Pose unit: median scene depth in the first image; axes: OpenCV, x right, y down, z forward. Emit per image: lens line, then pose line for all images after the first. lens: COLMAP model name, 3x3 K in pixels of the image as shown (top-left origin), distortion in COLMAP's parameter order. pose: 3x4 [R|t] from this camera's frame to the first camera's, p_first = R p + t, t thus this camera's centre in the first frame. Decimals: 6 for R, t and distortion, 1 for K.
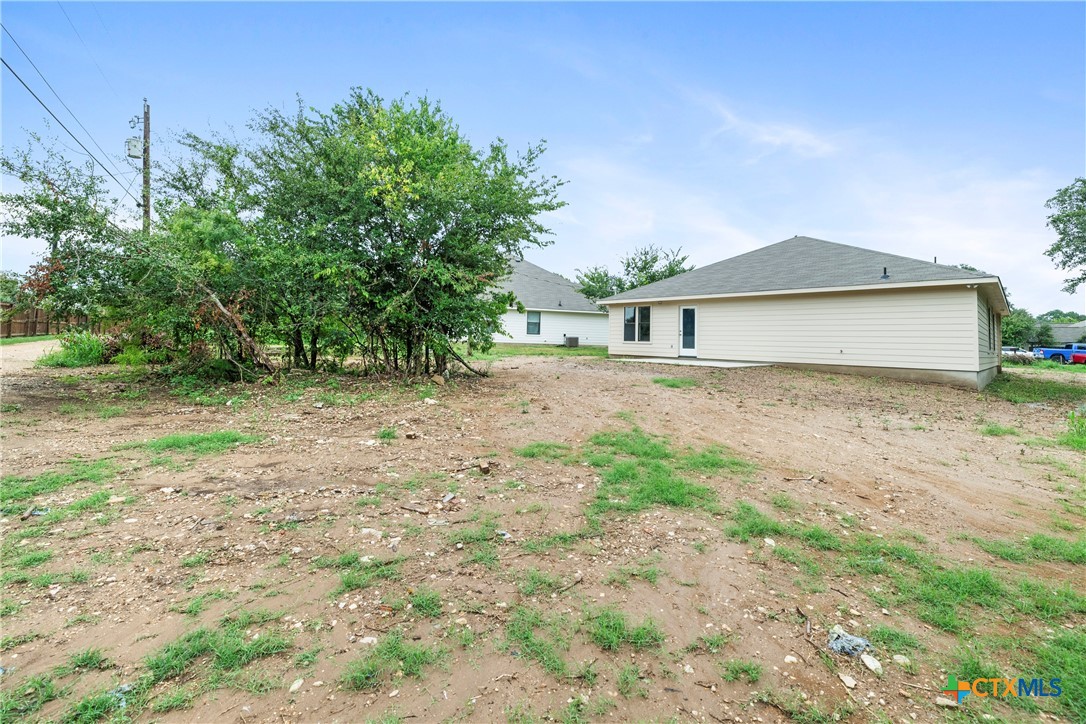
lens RADIAL K [[442.4, 0, 546.9], [0, 442.4, 354.6], [0, 0, 1]] dist [-0.002299, -0.000961]
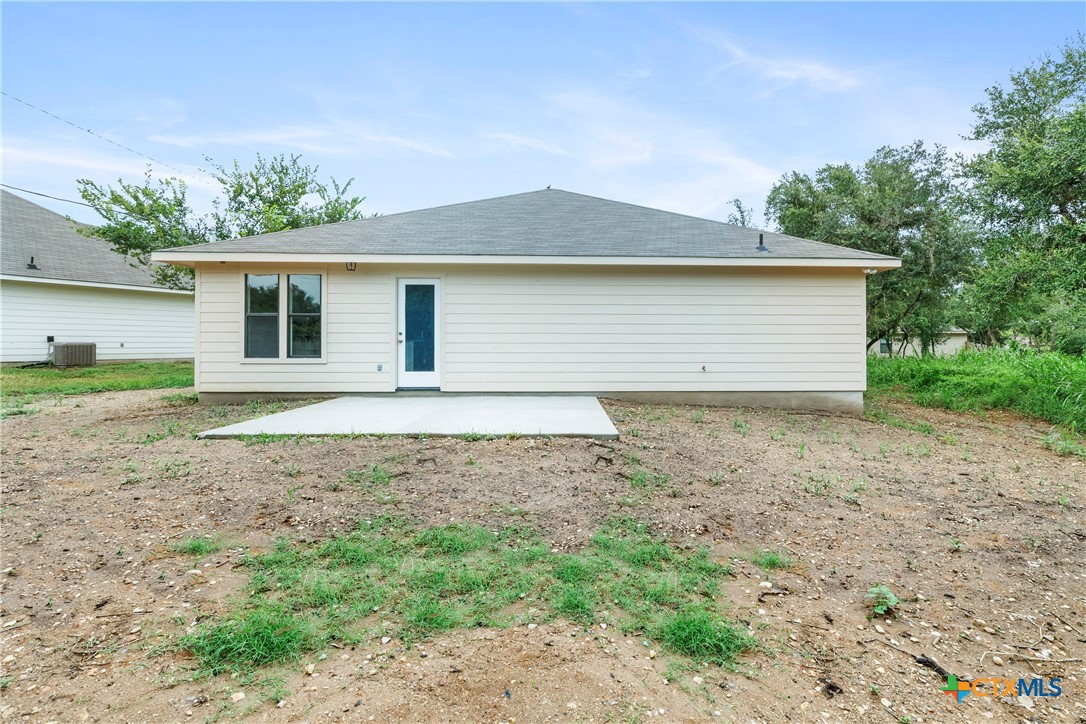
lens RADIAL K [[452.1, 0, 545.1], [0, 452.1, 333.0], [0, 0, 1]] dist [-0.001100, -0.000318]
pose [[0.667985, -0.008592, 0.744126, 0.045528], [0.035644, 0.999155, -0.020460, -0.030842], [-0.743321, 0.040190, 0.667726, 0.464061]]
